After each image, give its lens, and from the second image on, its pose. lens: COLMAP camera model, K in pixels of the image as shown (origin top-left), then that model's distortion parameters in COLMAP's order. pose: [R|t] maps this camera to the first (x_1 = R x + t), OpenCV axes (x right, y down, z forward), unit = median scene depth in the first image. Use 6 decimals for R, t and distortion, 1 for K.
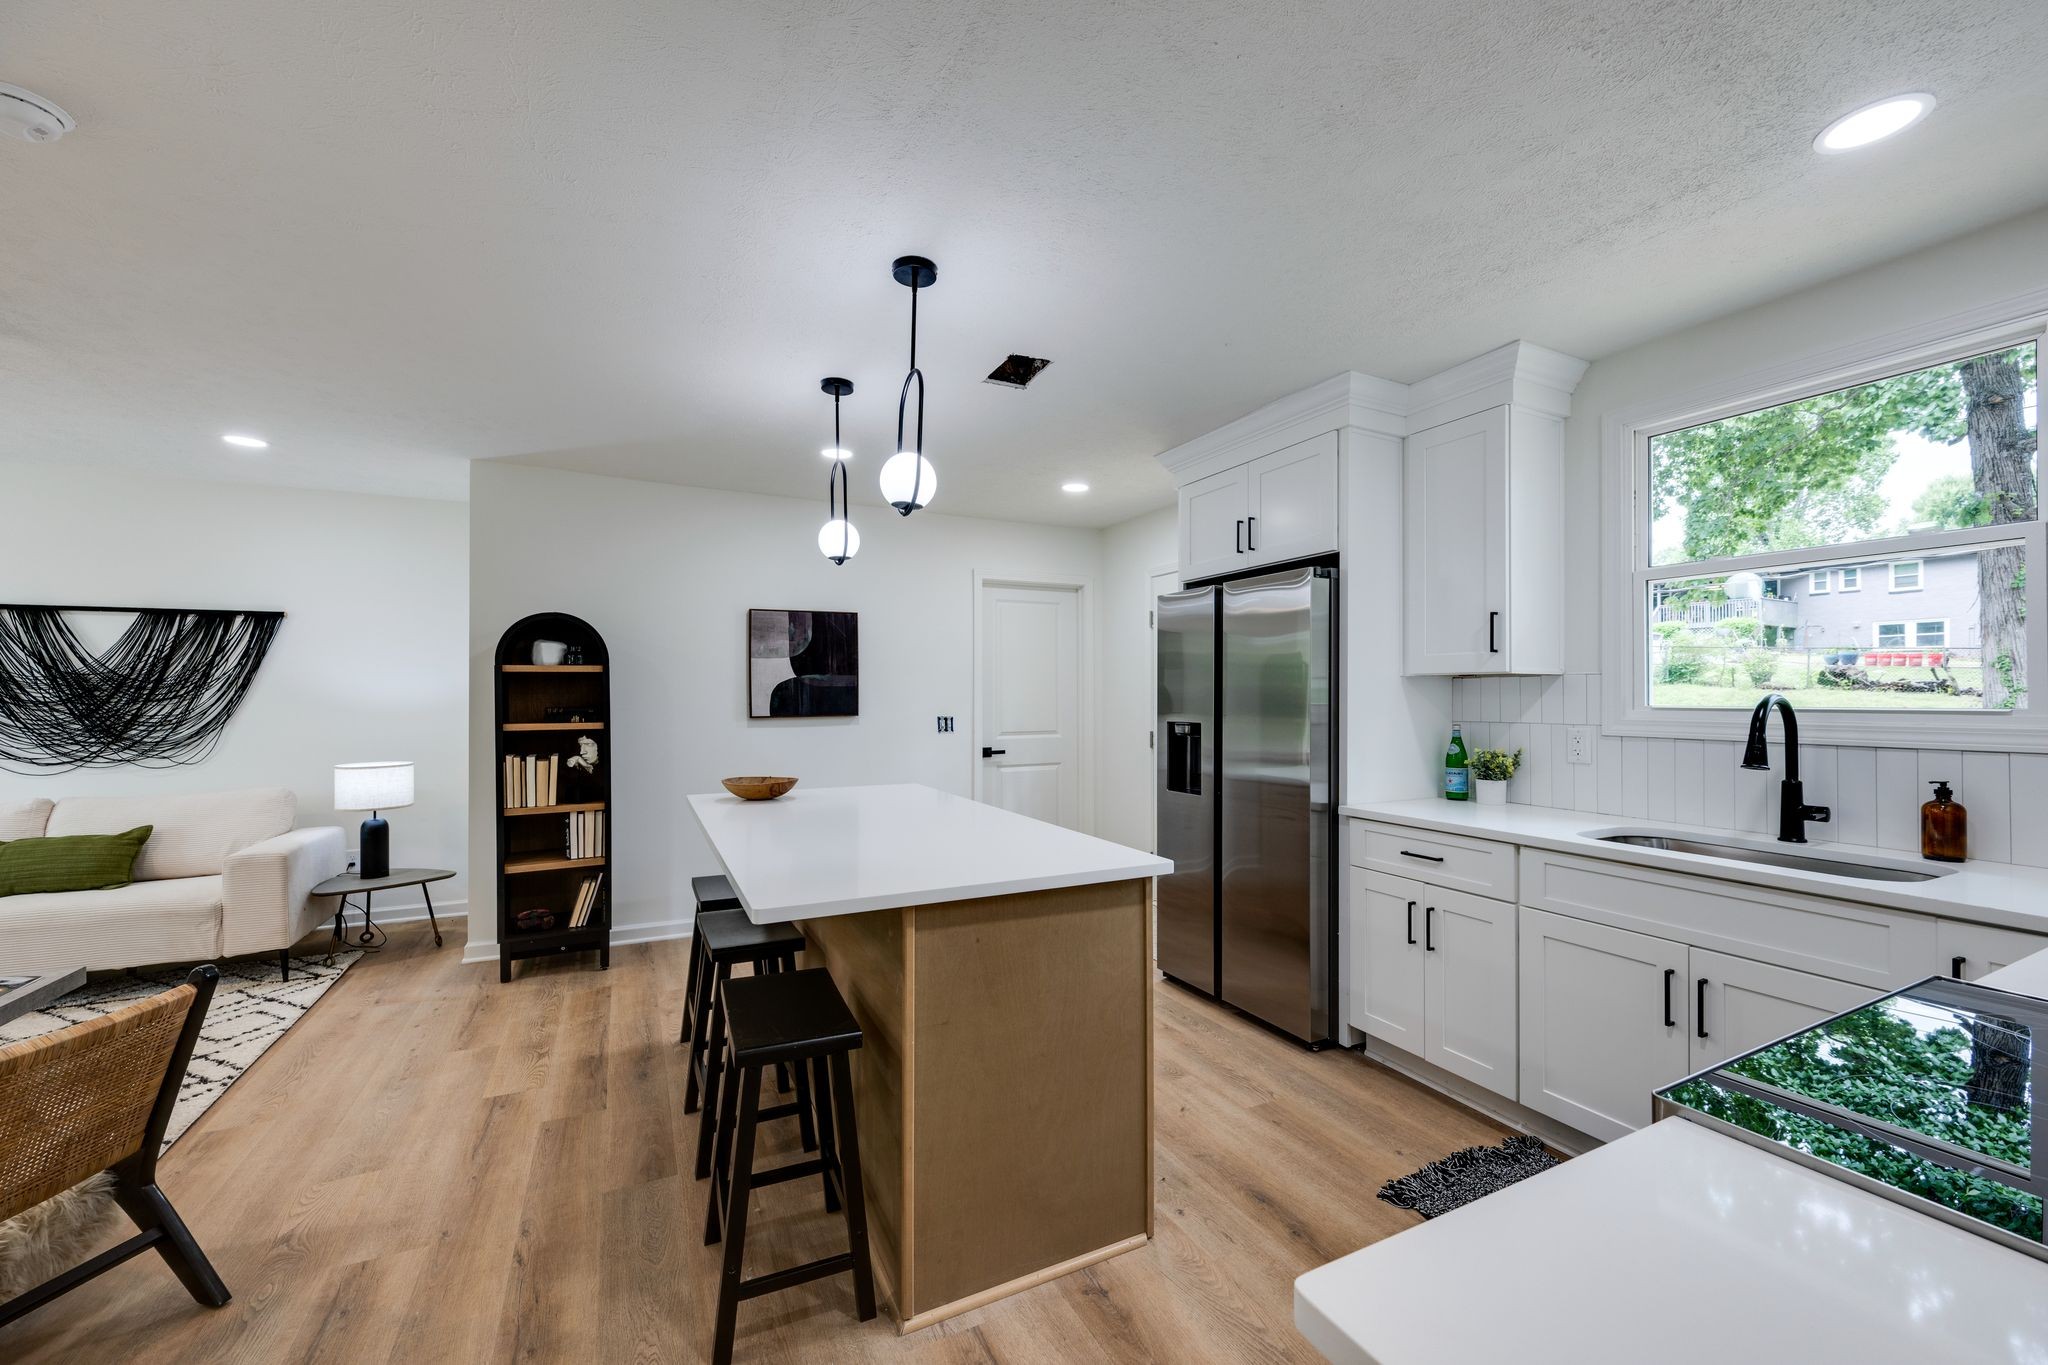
lens RADIAL K [[796.7, 0, 1021.6], [0, 796.7, 684.8], [0, 0, 1]] dist [-0.009370, -0.000209]
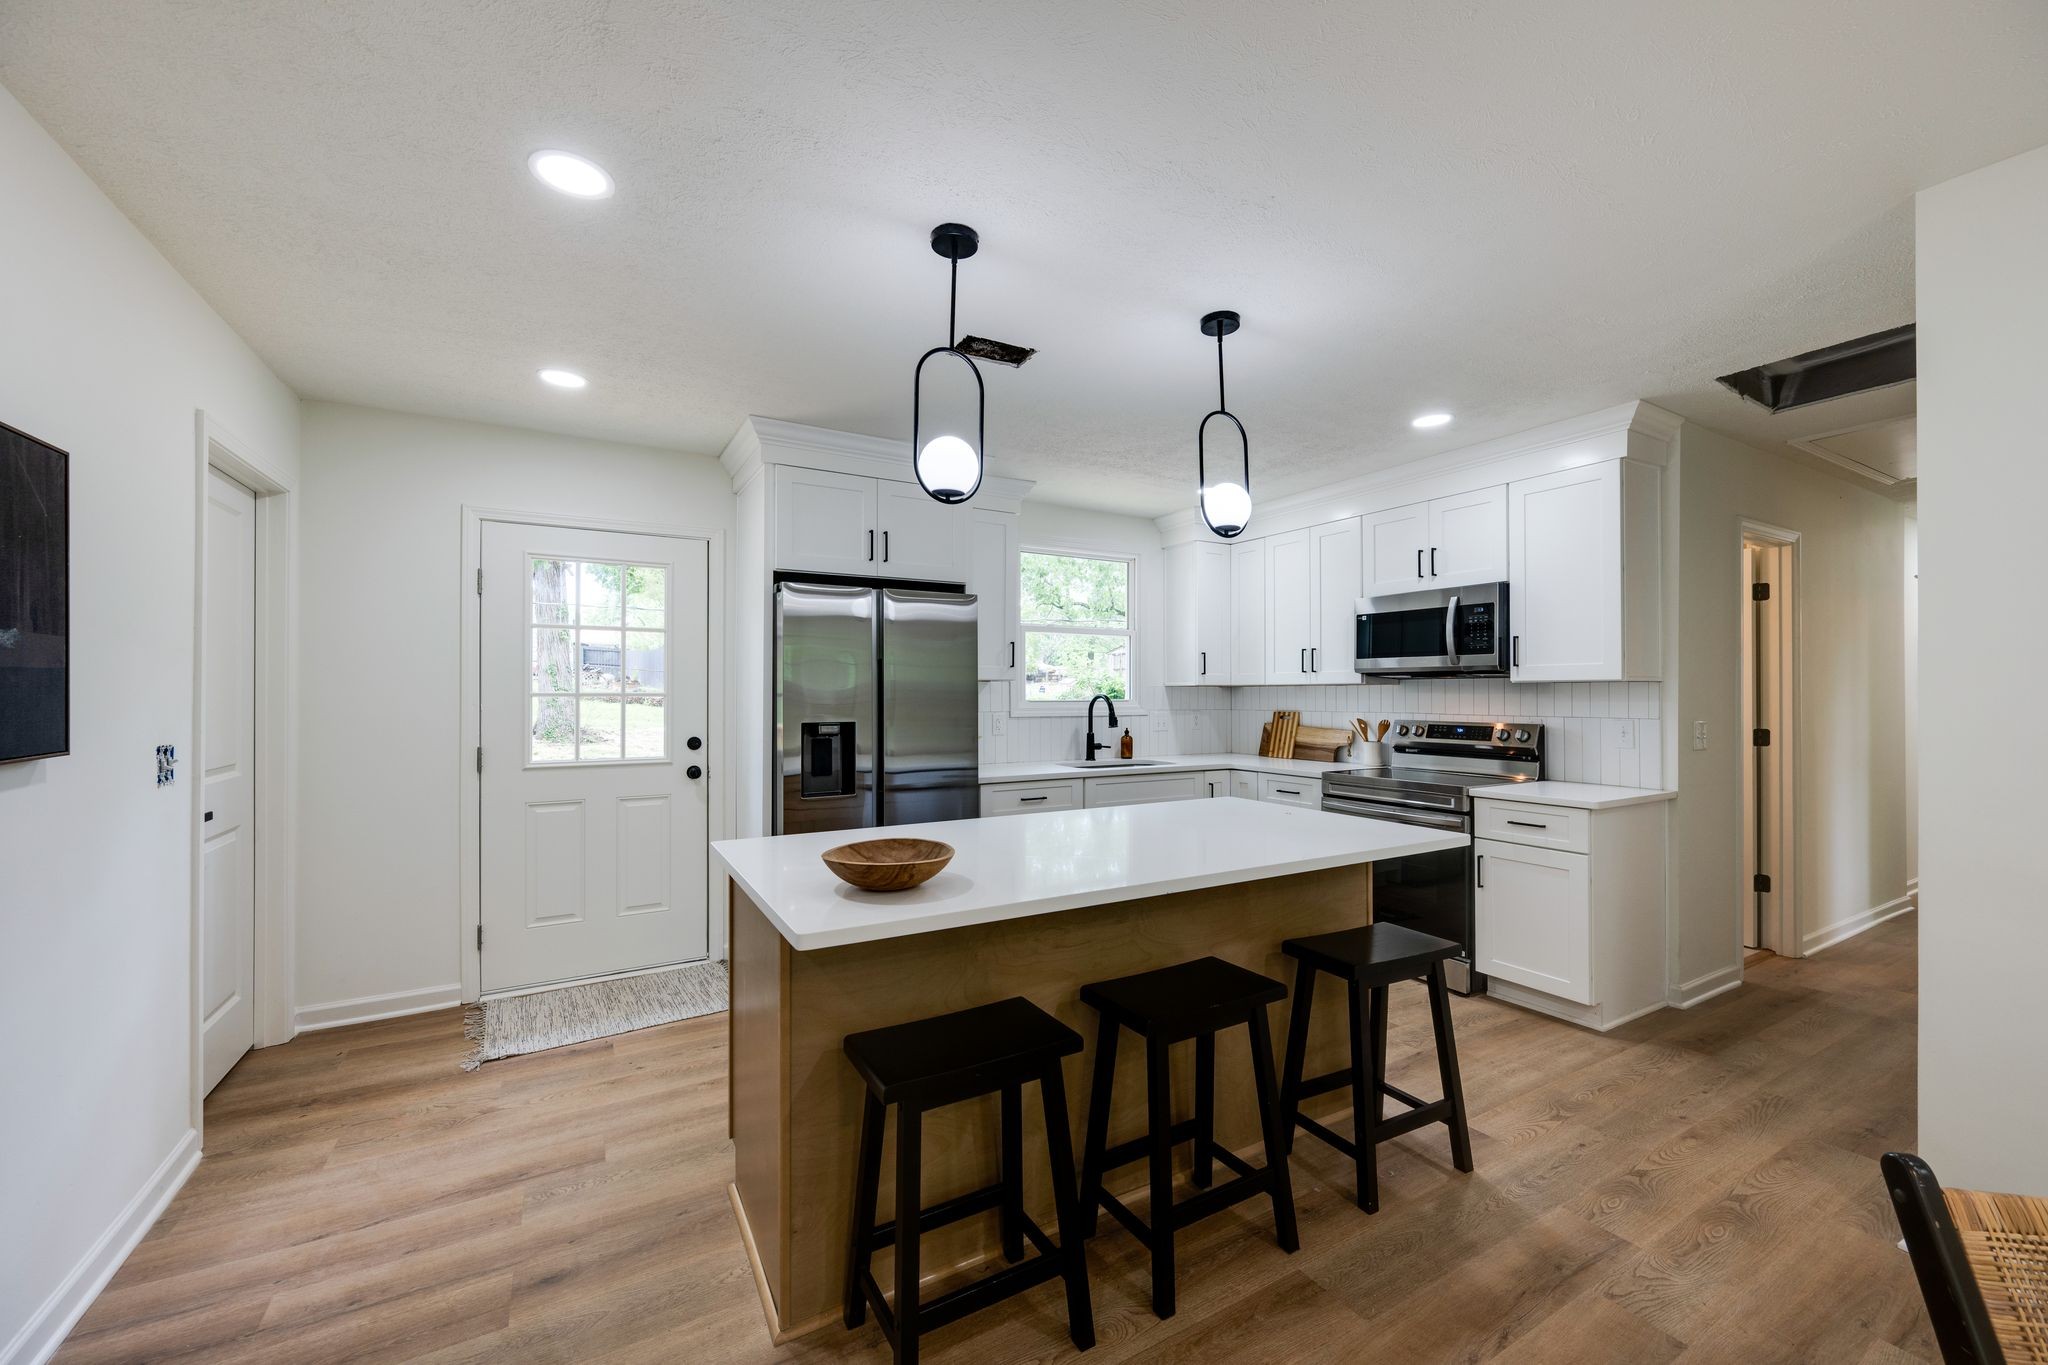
lens RADIAL K [[796.7, 0, 1025.2], [0, 796.7, 692.3], [0, 0, 1]] dist [-0.009370, -0.000209]
pose [[-0.054484, 0.000503, 0.998514, -1.198612], [-0.013684, 0.999906, -0.001251, 0.013926], [-0.998421, -0.013732, -0.054472, 1.283669]]
